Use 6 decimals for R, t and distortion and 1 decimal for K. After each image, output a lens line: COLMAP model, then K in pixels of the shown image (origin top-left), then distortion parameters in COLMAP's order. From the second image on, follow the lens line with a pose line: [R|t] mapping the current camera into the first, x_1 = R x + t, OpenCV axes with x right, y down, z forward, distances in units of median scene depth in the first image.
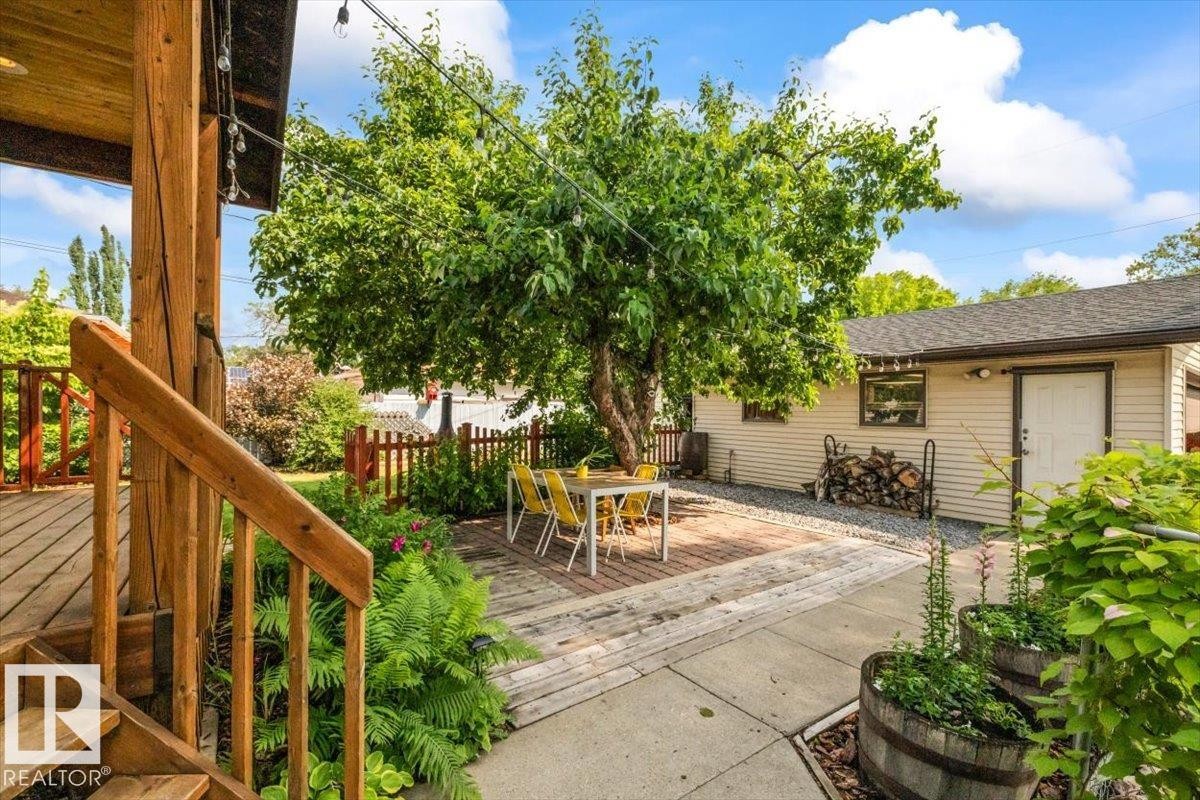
lens RADIAL K [[517.4, 0, 599.0], [0, 517.4, 389.4], [0, 0, 1]] dist [0.001067, 0.000600]
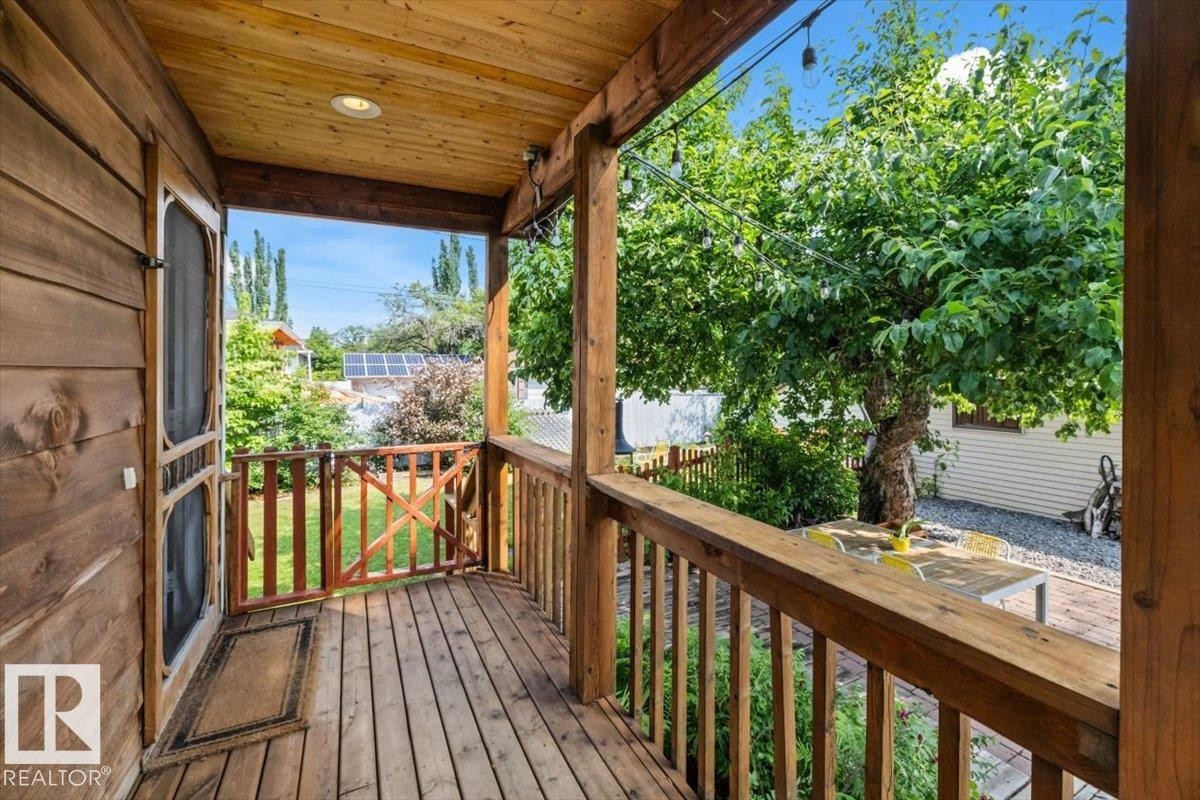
lens RADIAL K [[517.4, 0, 599.0], [0, 517.4, 389.4], [0, 0, 1]] dist [0.001067, 0.000600]
pose [[0.983610, -0.010251, -0.180016, -0.170208], [0.019453, 0.998588, 0.049428, -0.062644], [0.179255, -0.052120, 0.982421, 0.077883]]
